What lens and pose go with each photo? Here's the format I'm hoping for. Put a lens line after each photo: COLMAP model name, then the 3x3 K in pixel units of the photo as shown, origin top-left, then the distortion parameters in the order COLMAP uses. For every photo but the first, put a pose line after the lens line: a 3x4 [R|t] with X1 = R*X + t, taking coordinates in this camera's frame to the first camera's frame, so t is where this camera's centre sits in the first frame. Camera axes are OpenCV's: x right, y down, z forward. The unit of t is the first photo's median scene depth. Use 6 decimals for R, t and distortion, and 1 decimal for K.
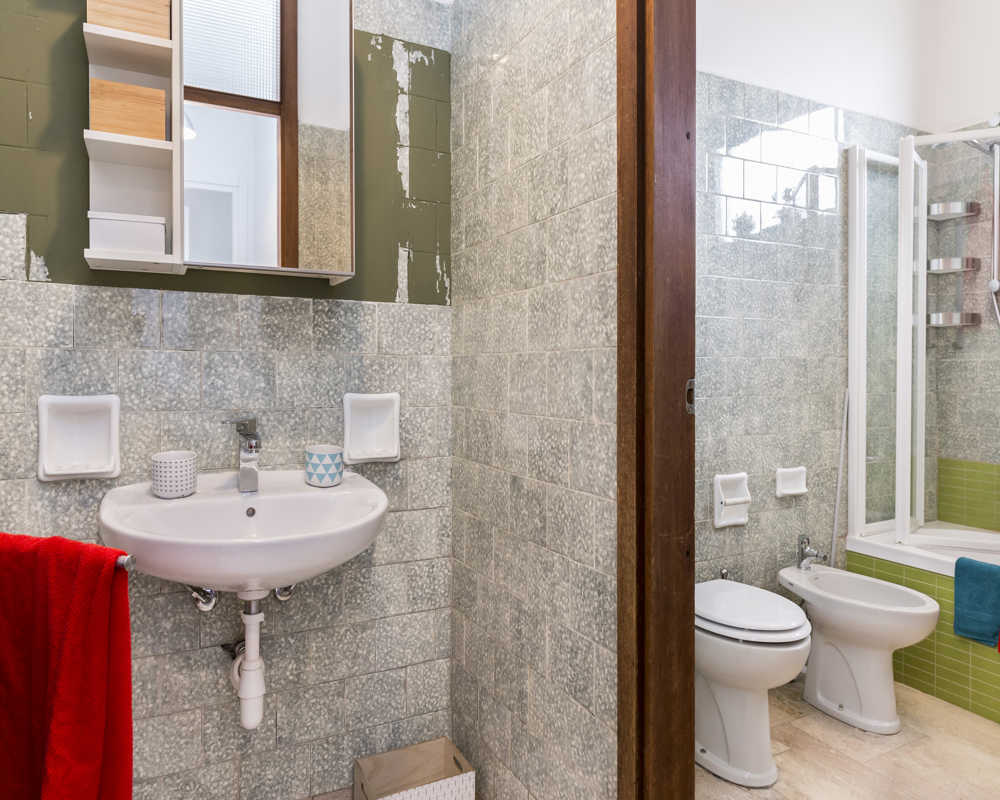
lens RADIAL K [[669.5, 0, 505.8], [0, 669.5, 380.7], [0, 0, 1]] dist [0.014004, -0.014997]
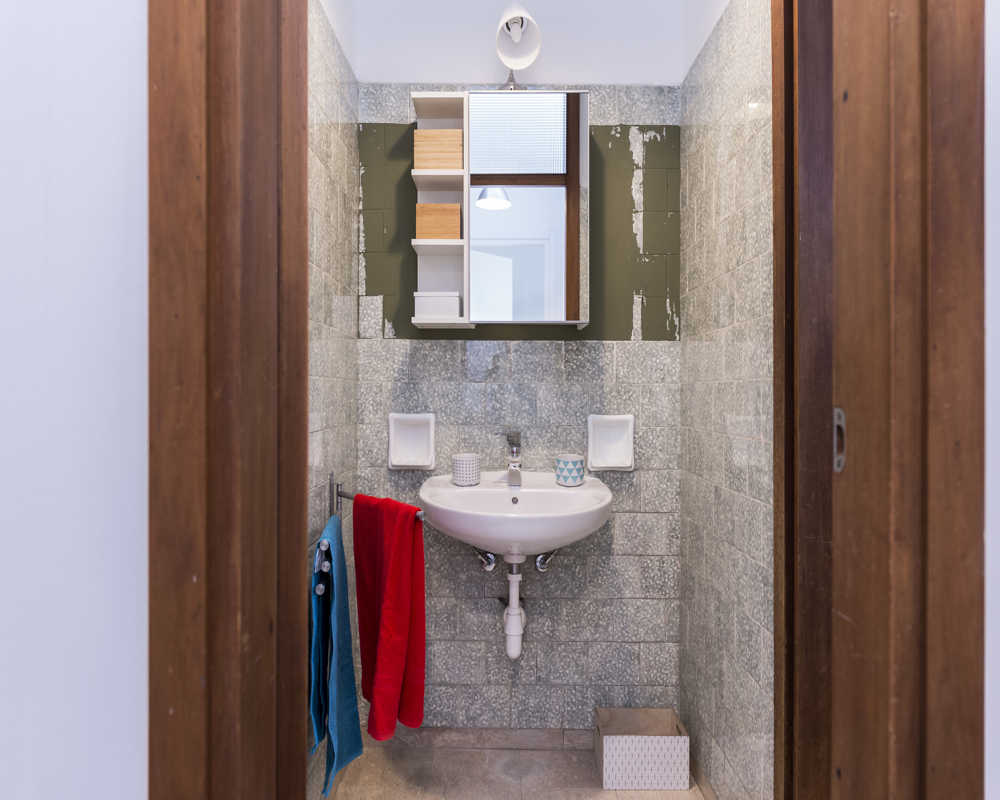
lens RADIAL K [[669.5, 0, 502.8], [0, 669.5, 397.0], [0, 0, 1]] dist [0.014004, -0.014997]
pose [[0.886975, 0.000566, -0.461817, 0.217354], [-0.005779, 0.999935, -0.009872, -0.000795], [0.461782, 0.011425, 0.886920, -0.212504]]
